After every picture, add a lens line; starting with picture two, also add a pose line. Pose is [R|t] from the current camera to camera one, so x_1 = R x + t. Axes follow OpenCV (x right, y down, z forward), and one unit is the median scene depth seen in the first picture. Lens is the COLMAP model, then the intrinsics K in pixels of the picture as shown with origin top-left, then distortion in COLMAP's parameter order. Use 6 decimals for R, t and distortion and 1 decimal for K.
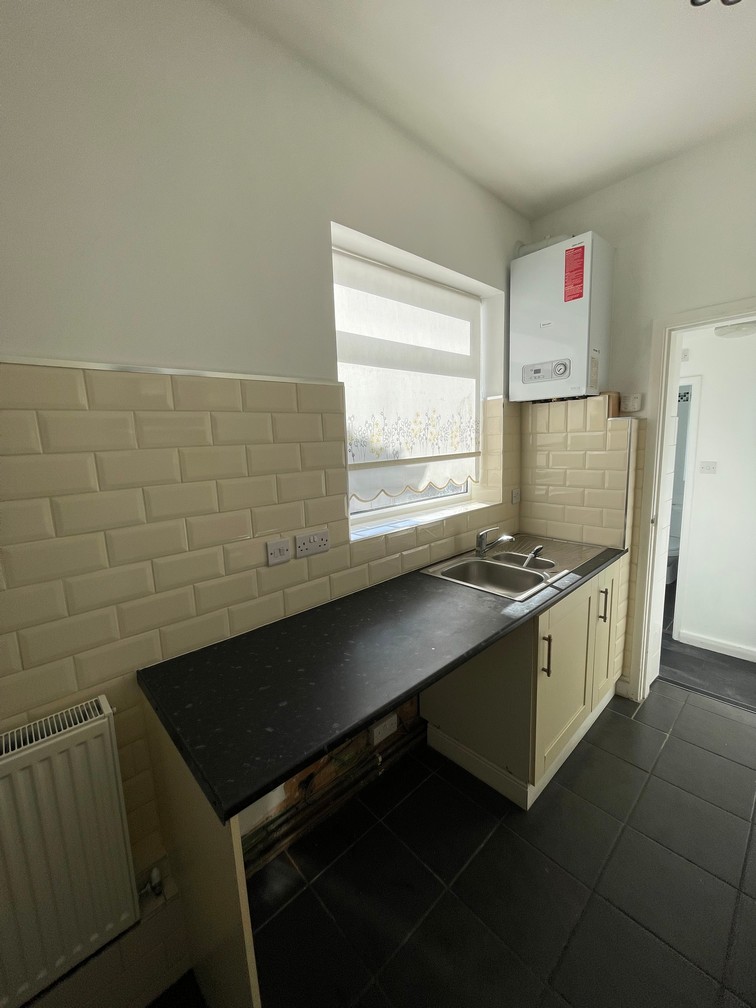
lens RADIAL K [[408.7, 0, 378.2], [0, 408.7, 497.2], [0, 0, 1]] dist [0.001490, -0.000113]
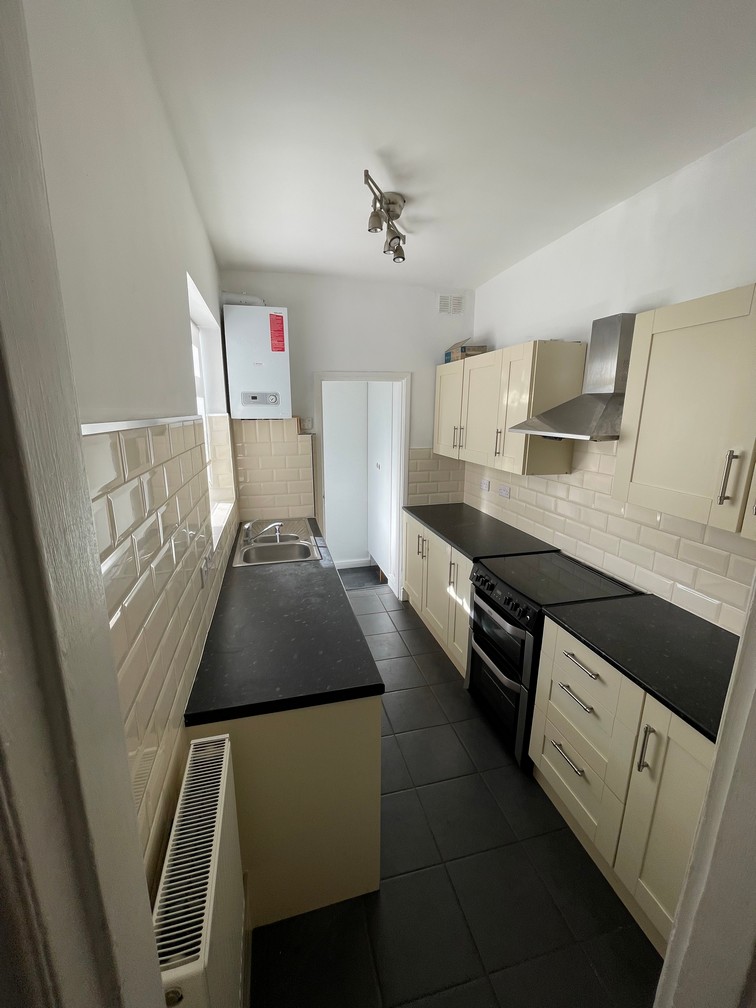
lens RADIAL K [[408.7, 0, 375.0], [0, 408.7, 504.8], [0, 0, 1]] dist [0.001490, -0.000113]
pose [[0.473811, -0.164906, 0.865049, -0.686781], [0.120181, 0.985228, 0.121989, -0.090923], [-0.872387, 0.046162, 0.486631, 0.038975]]
